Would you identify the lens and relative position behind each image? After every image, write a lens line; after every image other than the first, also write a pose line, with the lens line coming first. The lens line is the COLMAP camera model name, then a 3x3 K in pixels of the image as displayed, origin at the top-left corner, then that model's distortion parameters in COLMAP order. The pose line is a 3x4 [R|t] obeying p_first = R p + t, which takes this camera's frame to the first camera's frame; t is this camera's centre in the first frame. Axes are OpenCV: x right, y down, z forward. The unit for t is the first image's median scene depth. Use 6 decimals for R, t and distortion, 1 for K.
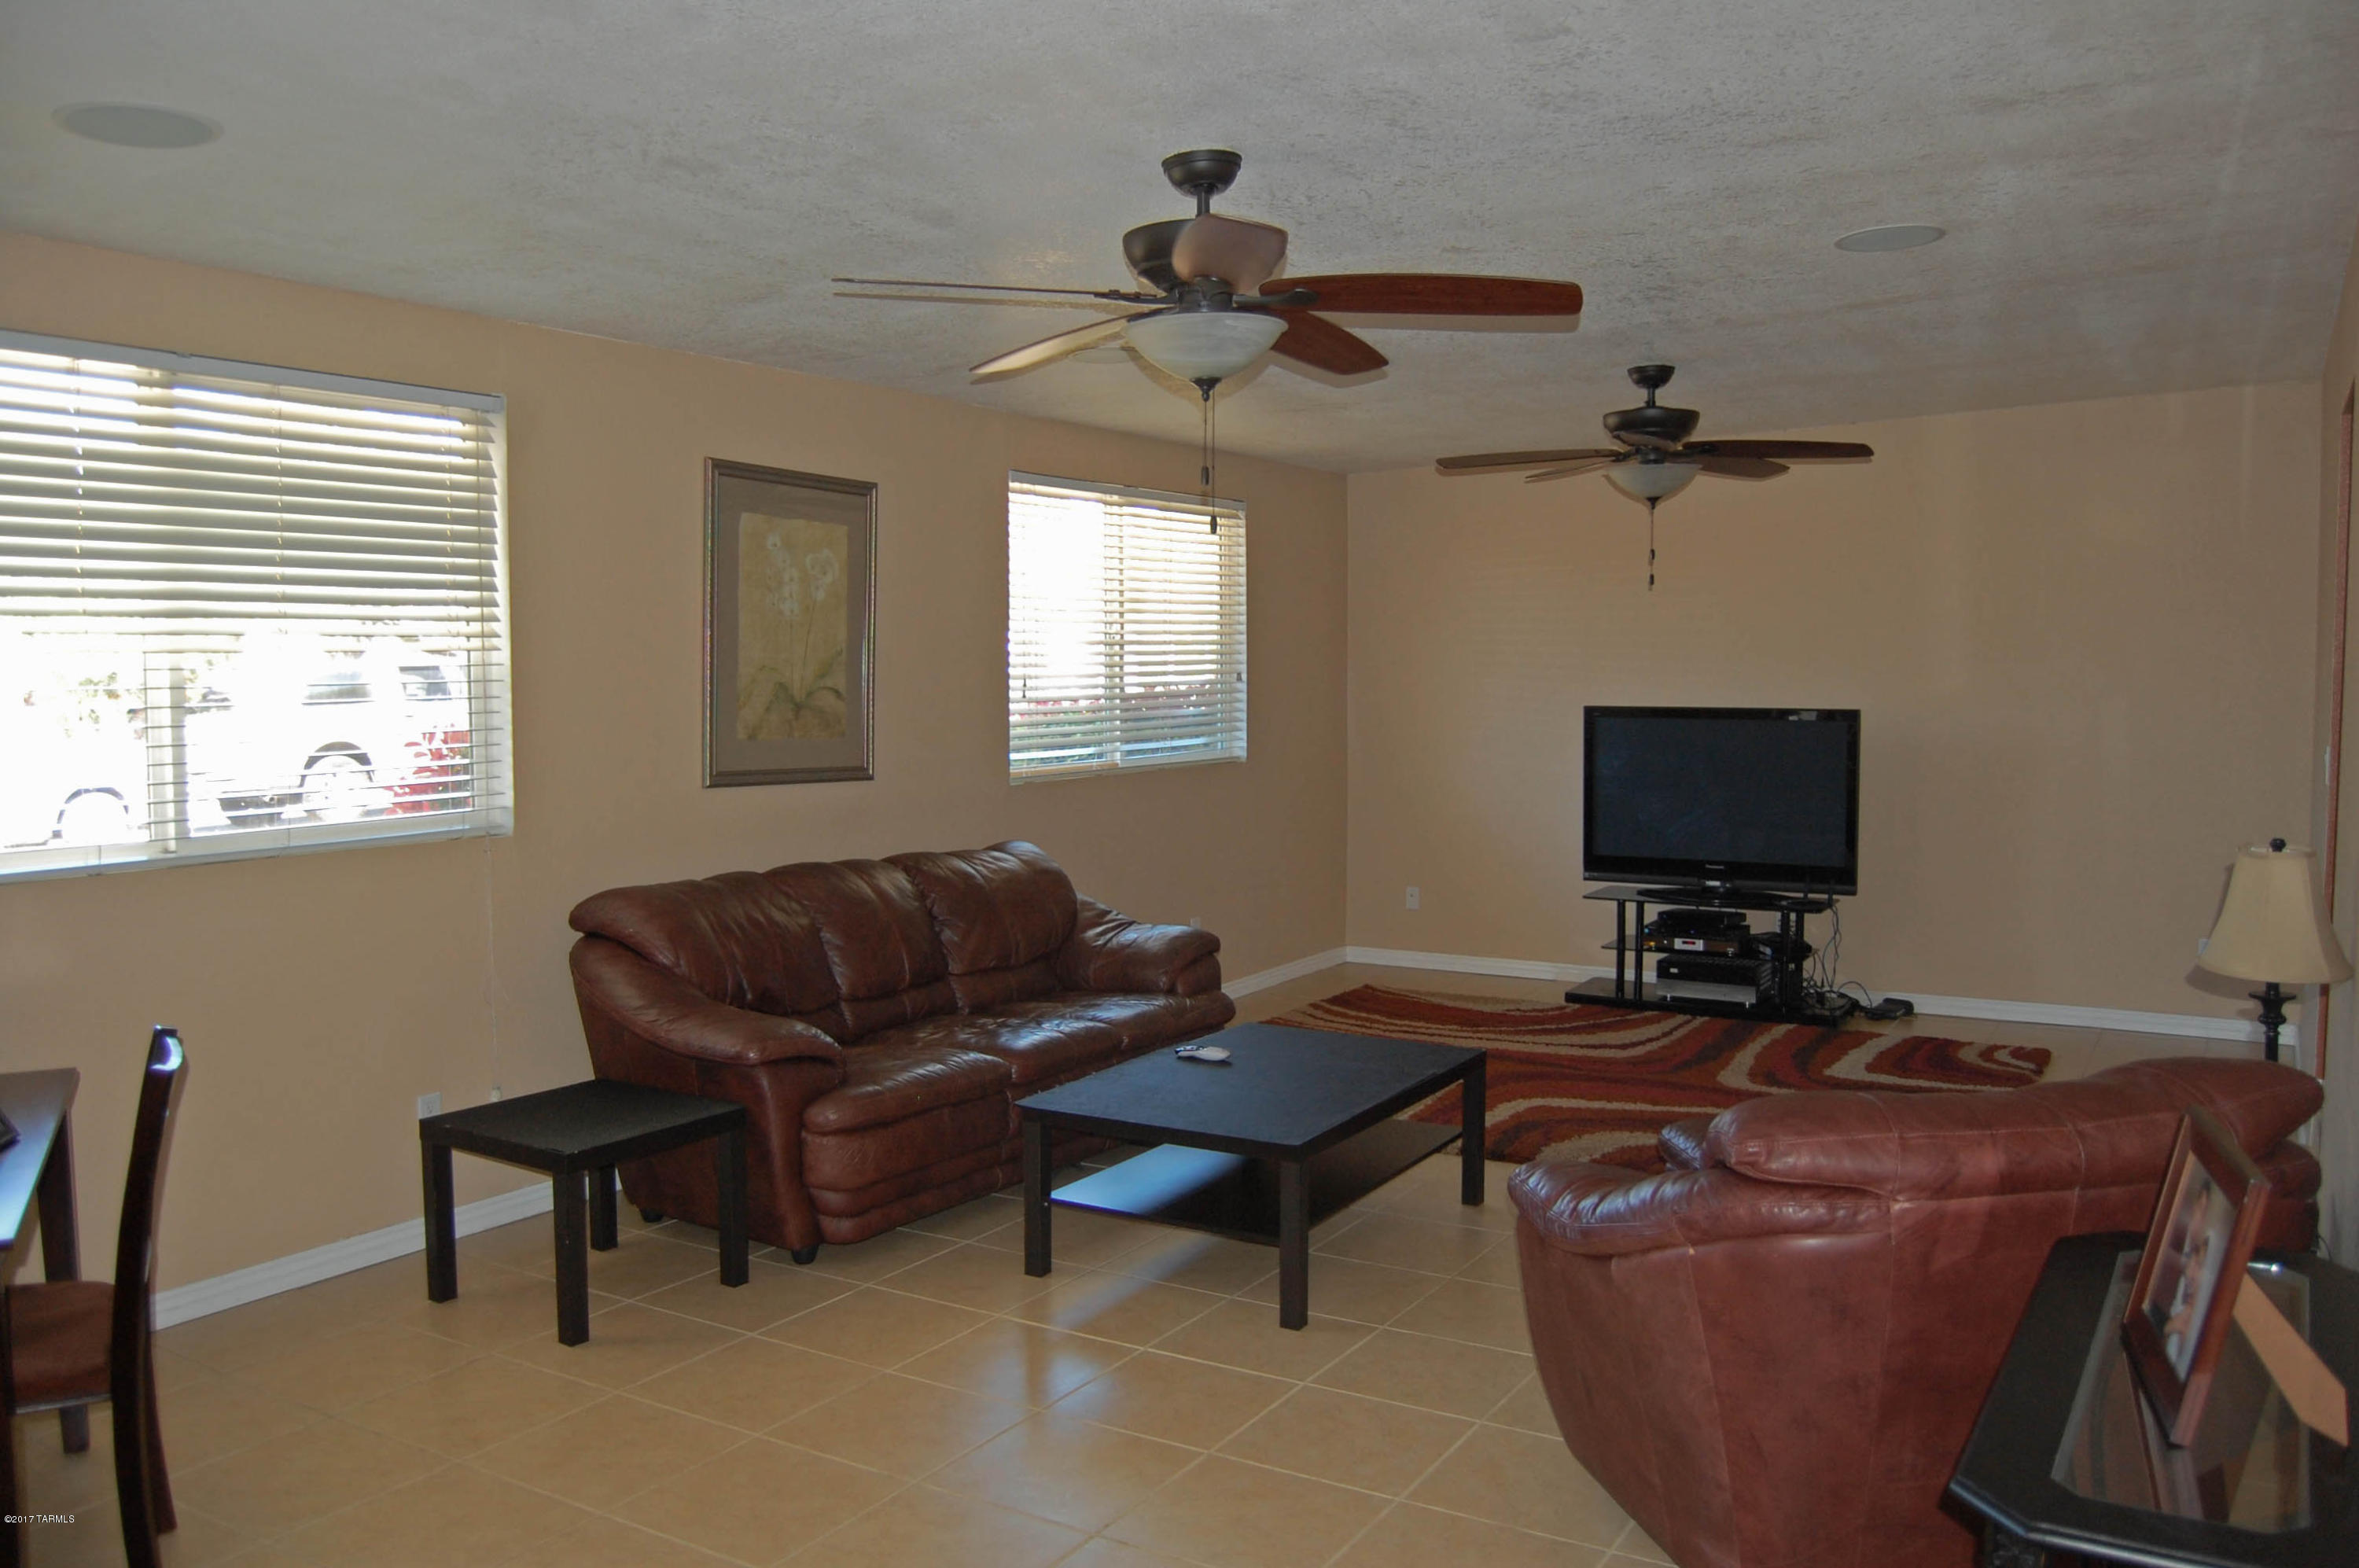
lens RADIAL K [[1851.1, 0, 1179.5], [0, 1851.1, 784.0], [0, 0, 1]] dist [-0.086447, 0.000785]
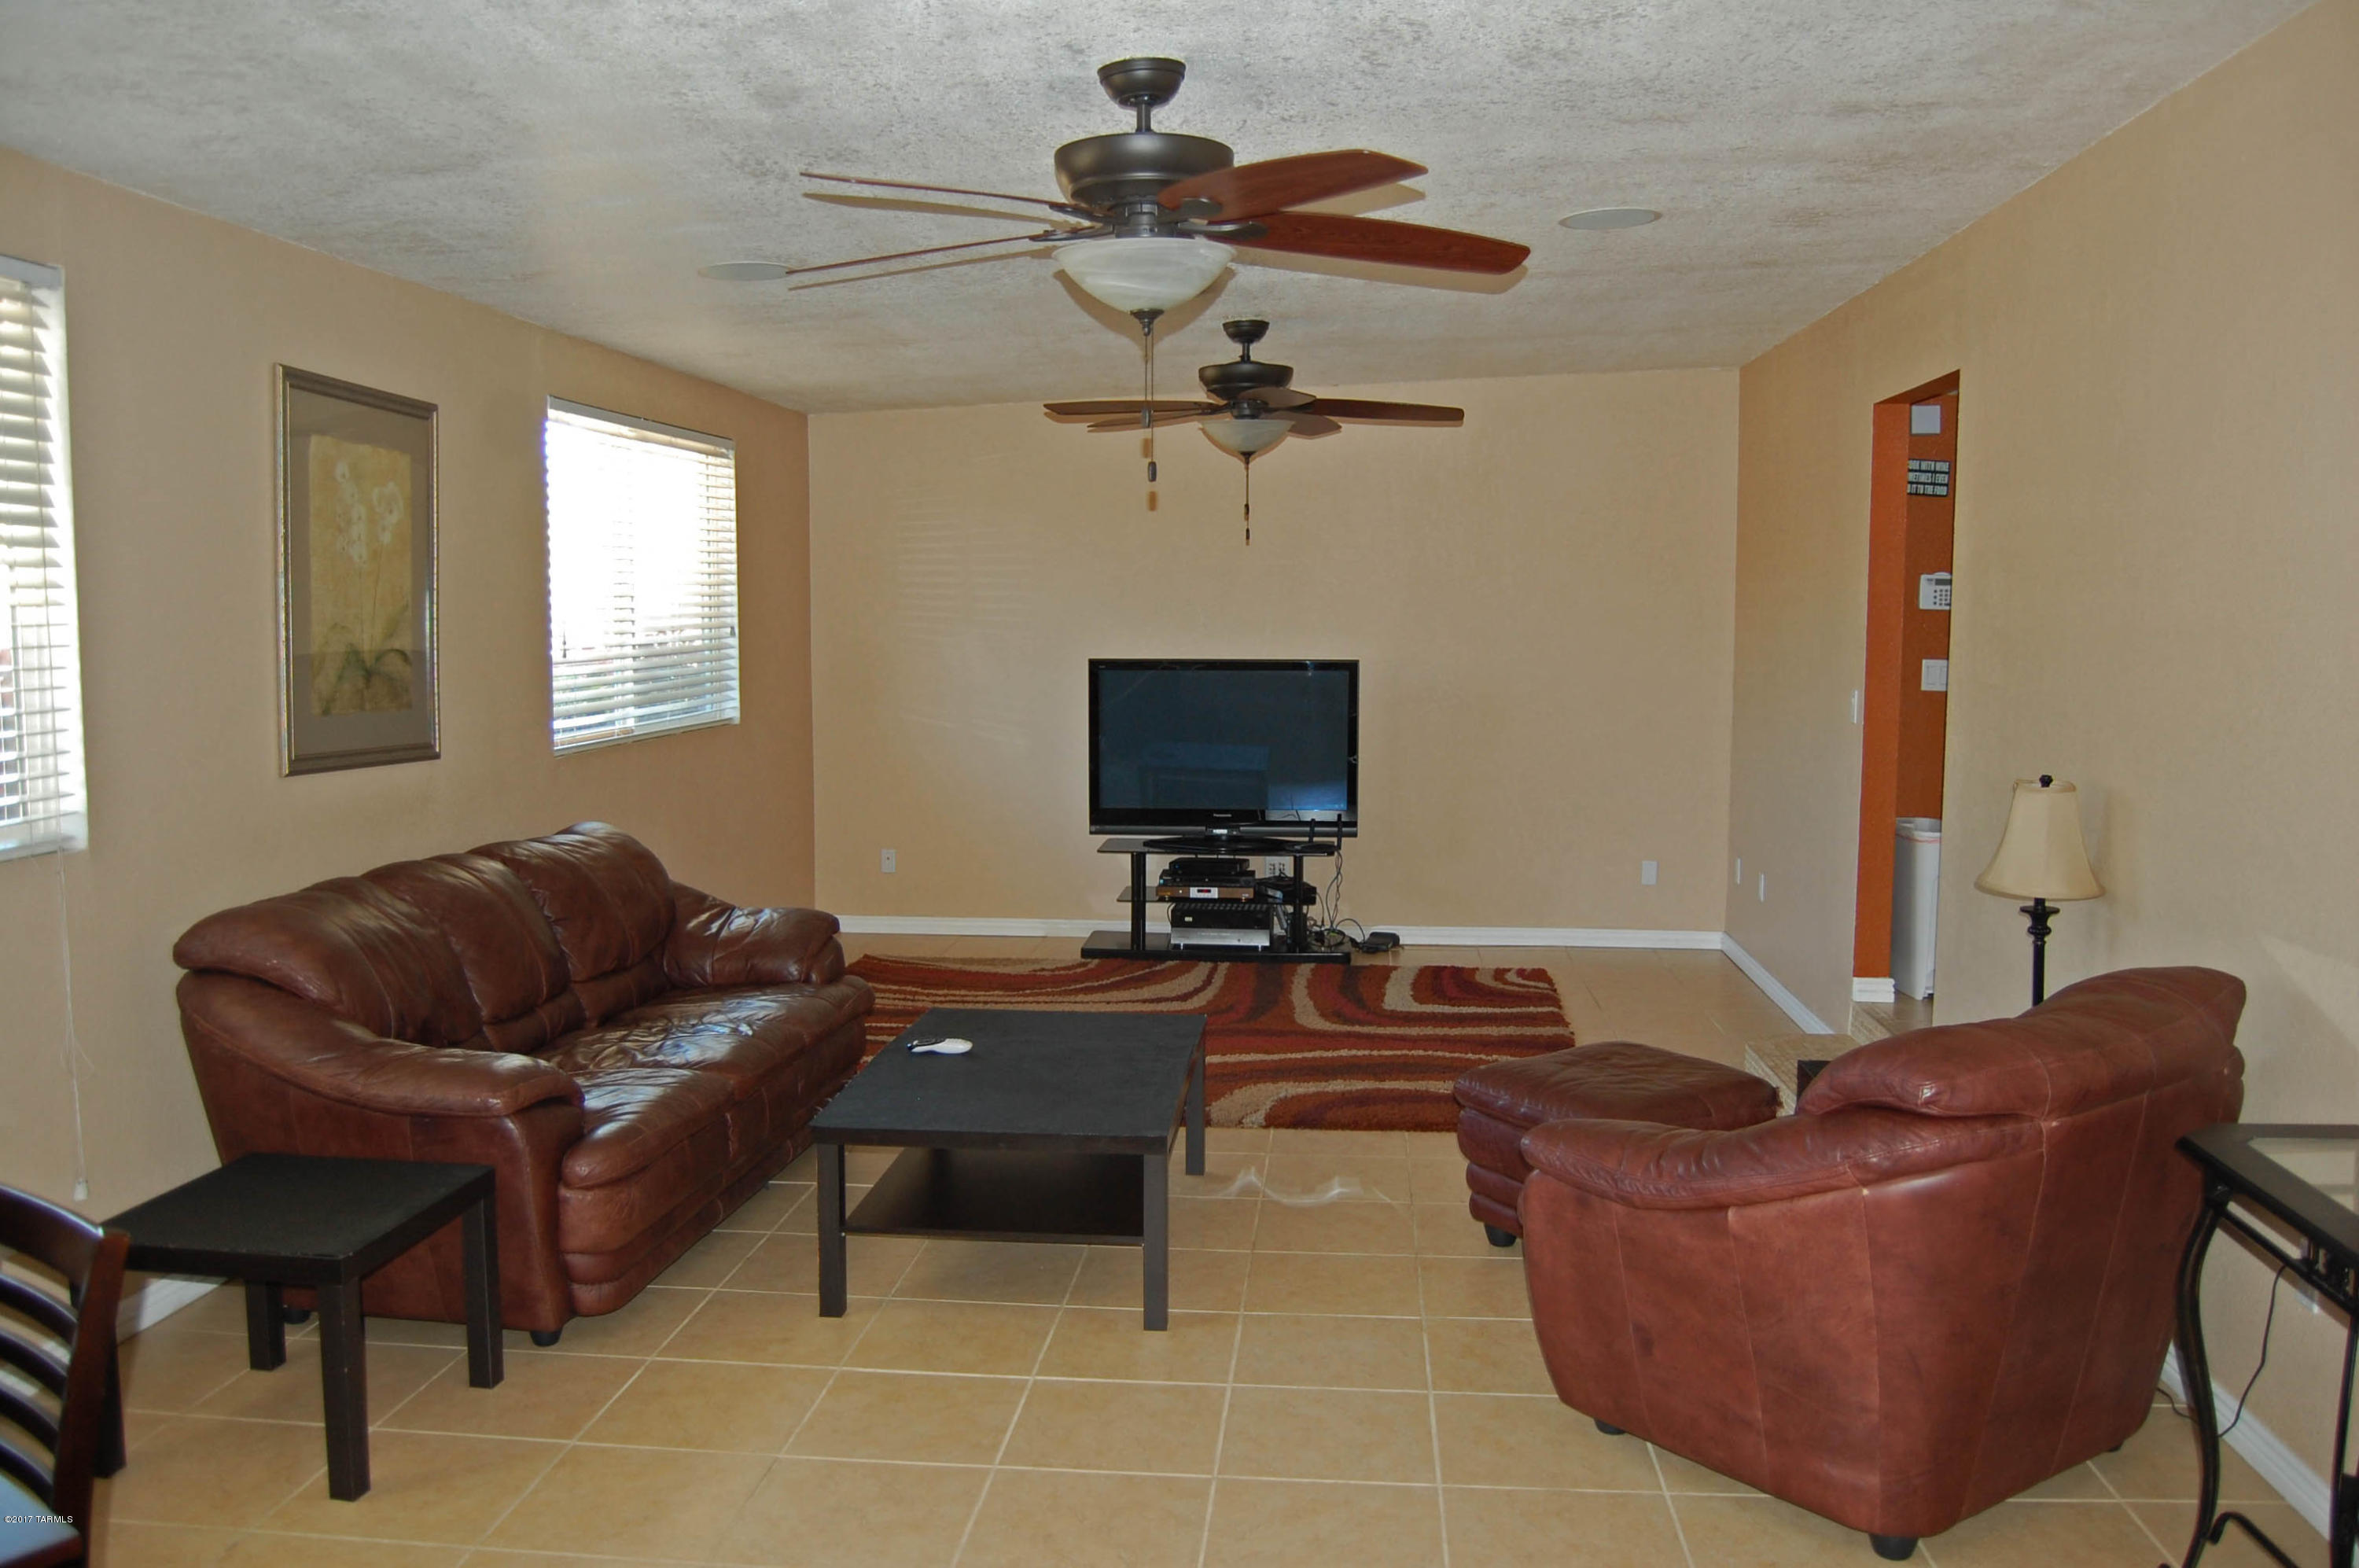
lens RADIAL K [[1862.1, 0, 1179.8], [0, 1862.1, 775.5], [0, 0, 1]] dist [-0.116718, 0.086965]
pose [[0.898258, -0.036386, 0.437959, -0.229884], [0.025870, 0.999216, 0.029956, -0.010775], [-0.438706, -0.015578, 0.898495, 0.103371]]
